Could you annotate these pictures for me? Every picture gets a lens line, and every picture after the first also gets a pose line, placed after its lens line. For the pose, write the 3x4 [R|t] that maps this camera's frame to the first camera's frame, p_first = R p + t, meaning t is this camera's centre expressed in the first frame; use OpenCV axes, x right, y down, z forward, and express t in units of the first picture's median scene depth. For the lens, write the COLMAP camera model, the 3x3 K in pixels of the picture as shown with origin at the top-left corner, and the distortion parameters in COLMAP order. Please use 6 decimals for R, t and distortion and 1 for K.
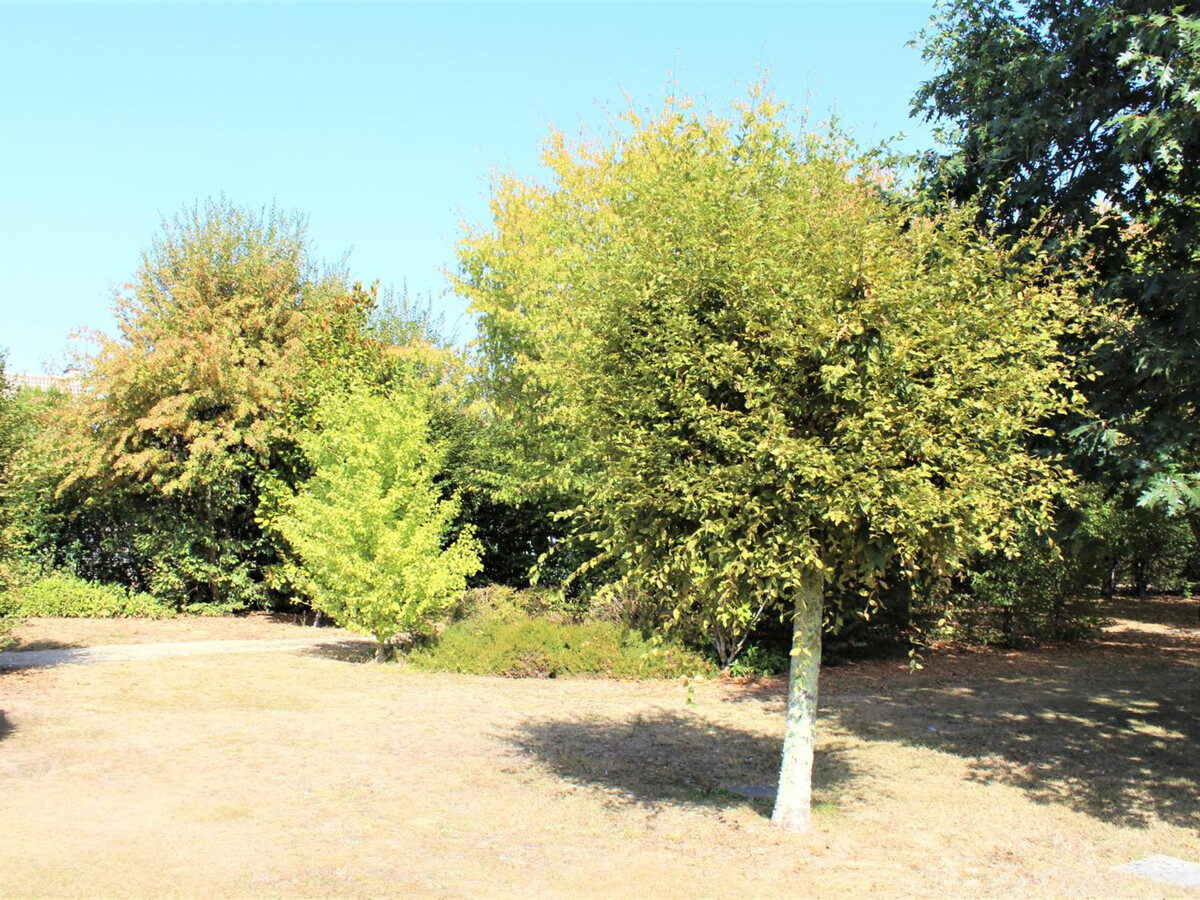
lens RADIAL K [[1135.6, 0, 600.0], [0, 1135.6, 450.0], [0, 0, 1]] dist [-0.161140, 0.119147]
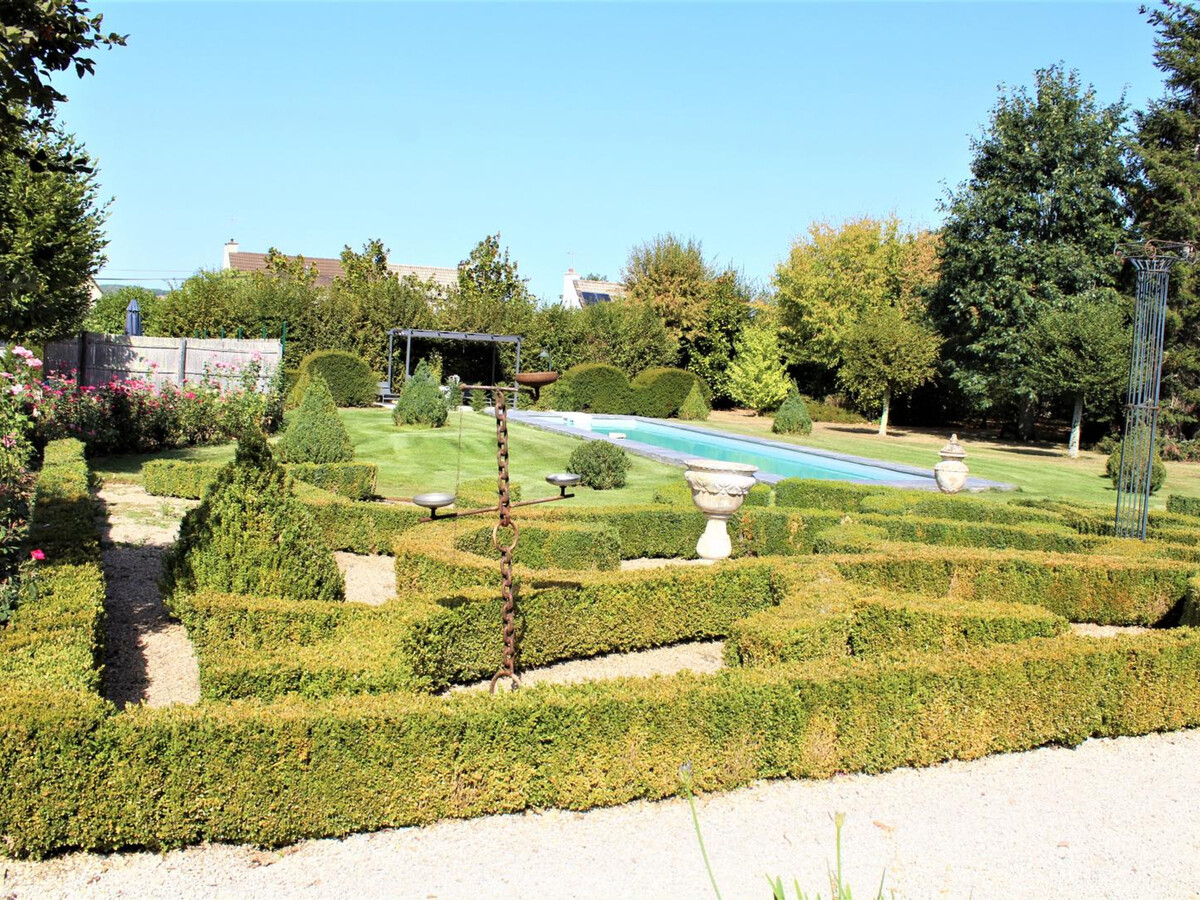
lens RADIAL K [[1135.6, 0, 600.0], [0, 1135.6, 450.0], [0, 0, 1]] dist [-0.161140, 0.119147]
pose [[0.991490, 0.041866, -0.123264, -0.246993], [-0.023598, 0.988990, 0.146091, -0.171042], [0.128023, -0.141939, 0.981562, -2.205189]]
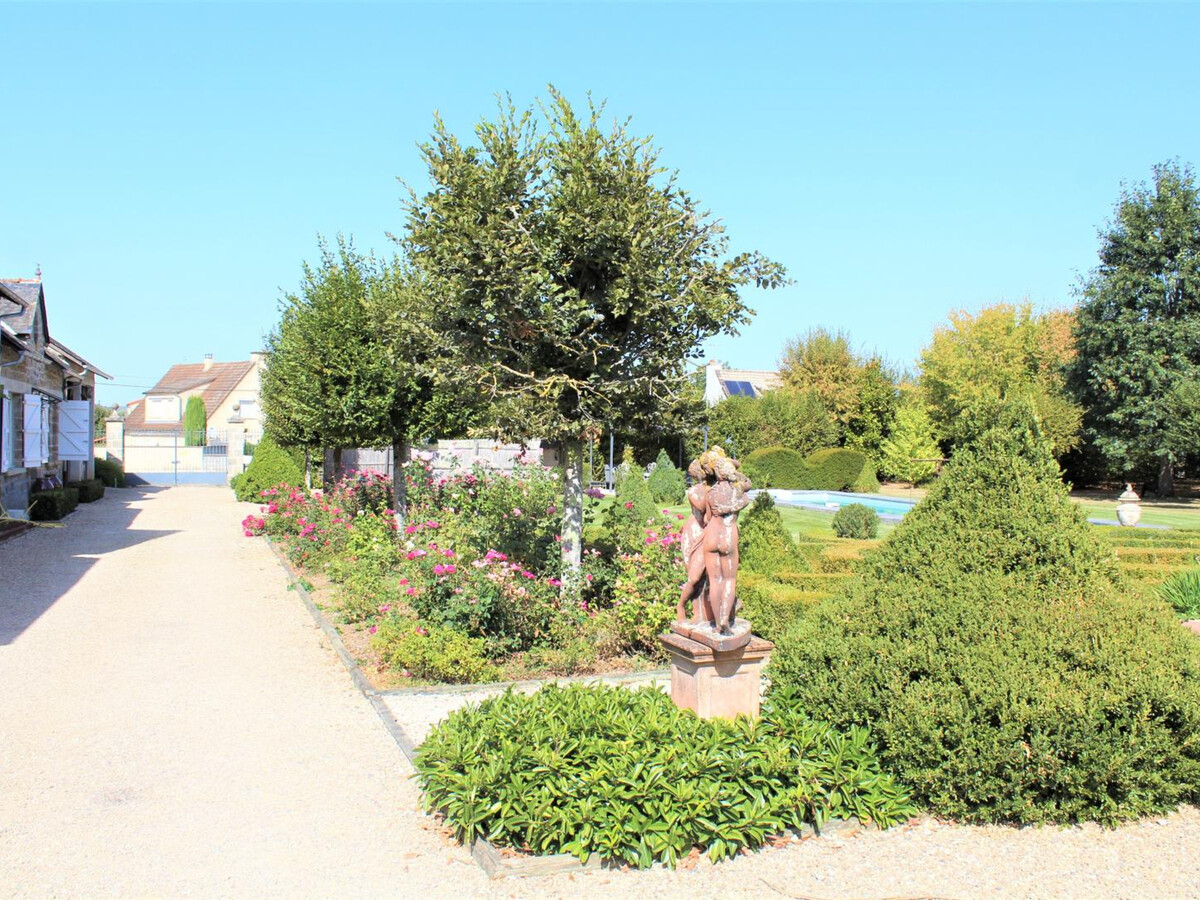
lens RADIAL K [[1135.6, 0, 600.0], [0, 1135.6, 450.0], [0, 0, 1]] dist [-0.161140, 0.119147]
pose [[0.974442, -0.012397, -0.224298, -0.369960], [0.028805, 0.997129, 0.070028, -0.198835], [0.222786, -0.074699, 0.972001, -2.588535]]
